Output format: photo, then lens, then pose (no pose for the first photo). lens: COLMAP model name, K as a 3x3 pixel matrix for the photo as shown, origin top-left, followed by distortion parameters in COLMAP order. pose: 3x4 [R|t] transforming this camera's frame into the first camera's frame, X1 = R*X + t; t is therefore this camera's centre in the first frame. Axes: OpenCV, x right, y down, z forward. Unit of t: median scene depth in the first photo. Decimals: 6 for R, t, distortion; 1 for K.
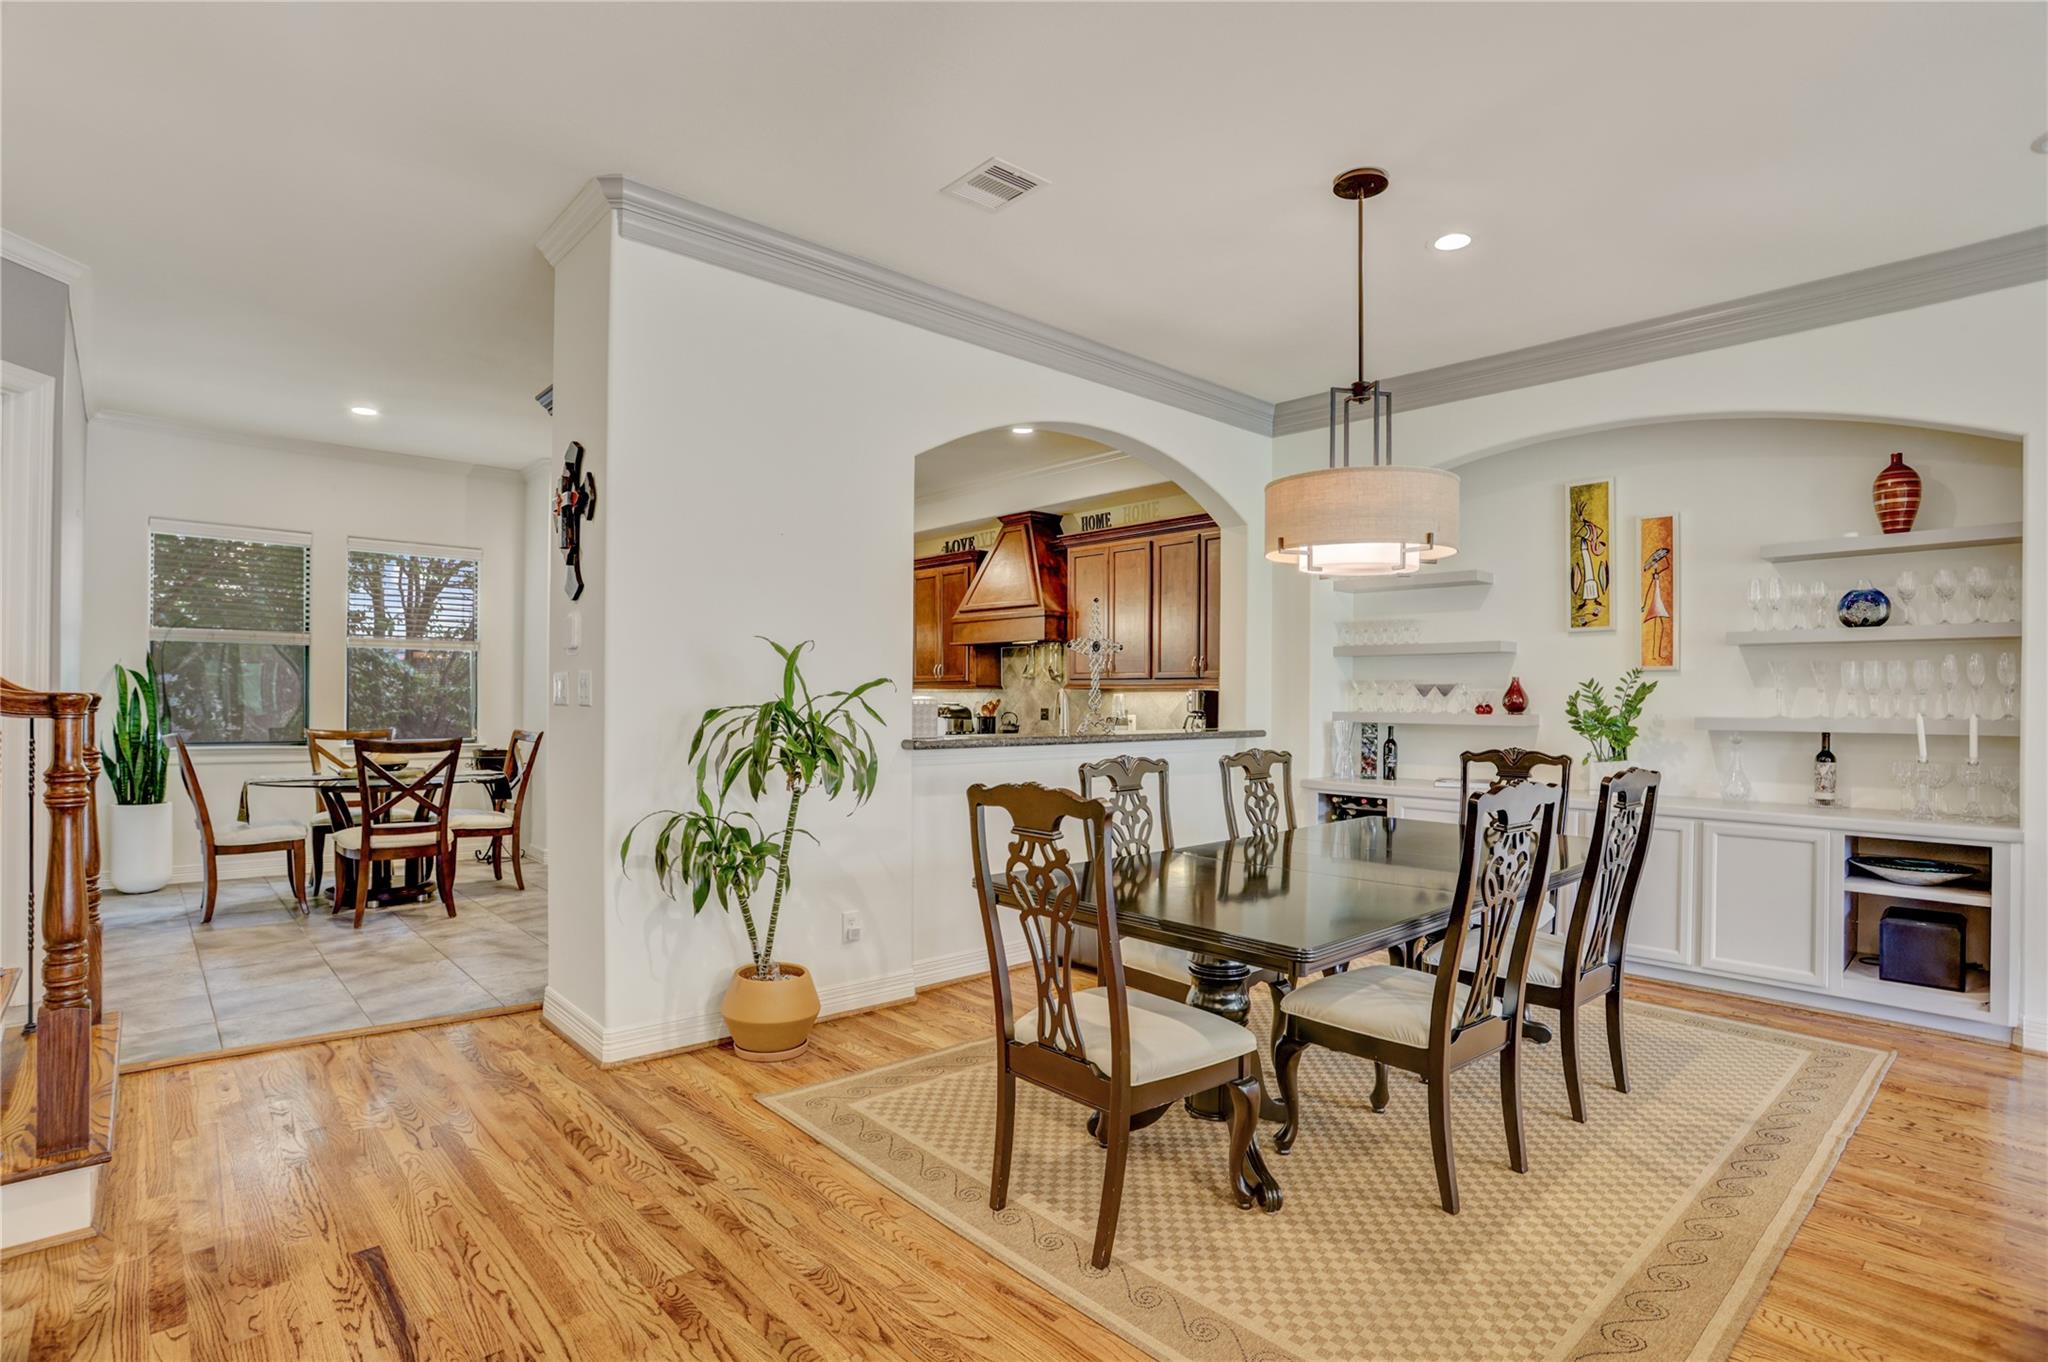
lens RADIAL K [[1017.6, 0, 1020.3], [0, 1017.6, 696.1], [0, 0, 1]] dist [-0.070361, 0.032579]
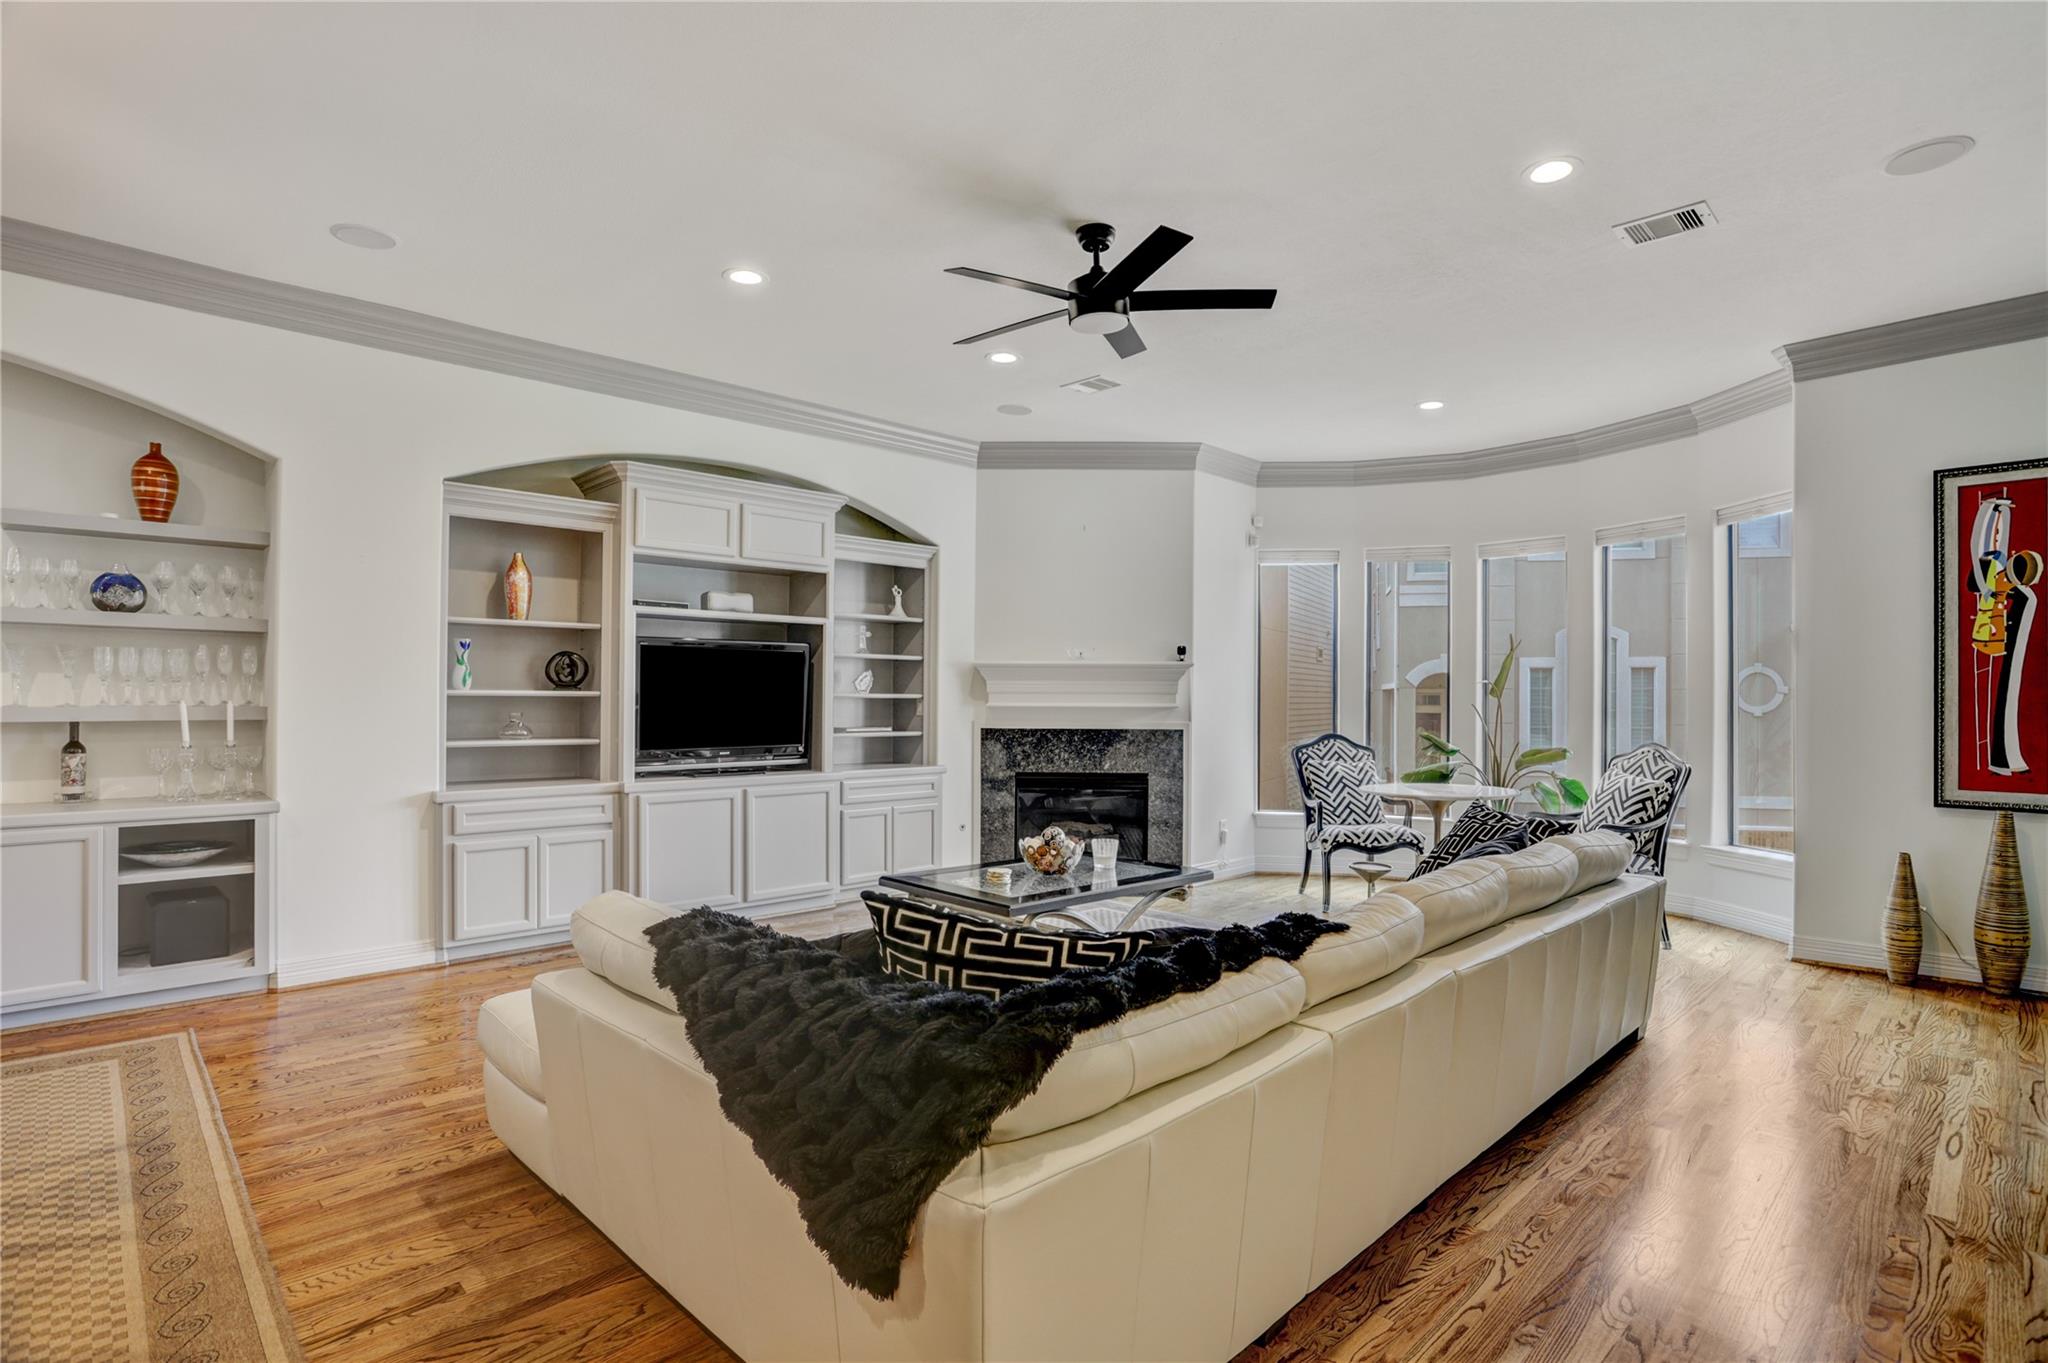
lens RADIAL K [[1017.6, 0, 1020.3], [0, 1017.6, 696.6], [0, 0, 1]] dist [-0.070361, 0.032579]
pose [[-0.035722, -0.003911, 0.999354, -0.144983], [-0.010244, 0.999941, 0.003547, 0.000524], [-0.999309, -0.010111, -0.035760, 0.144958]]
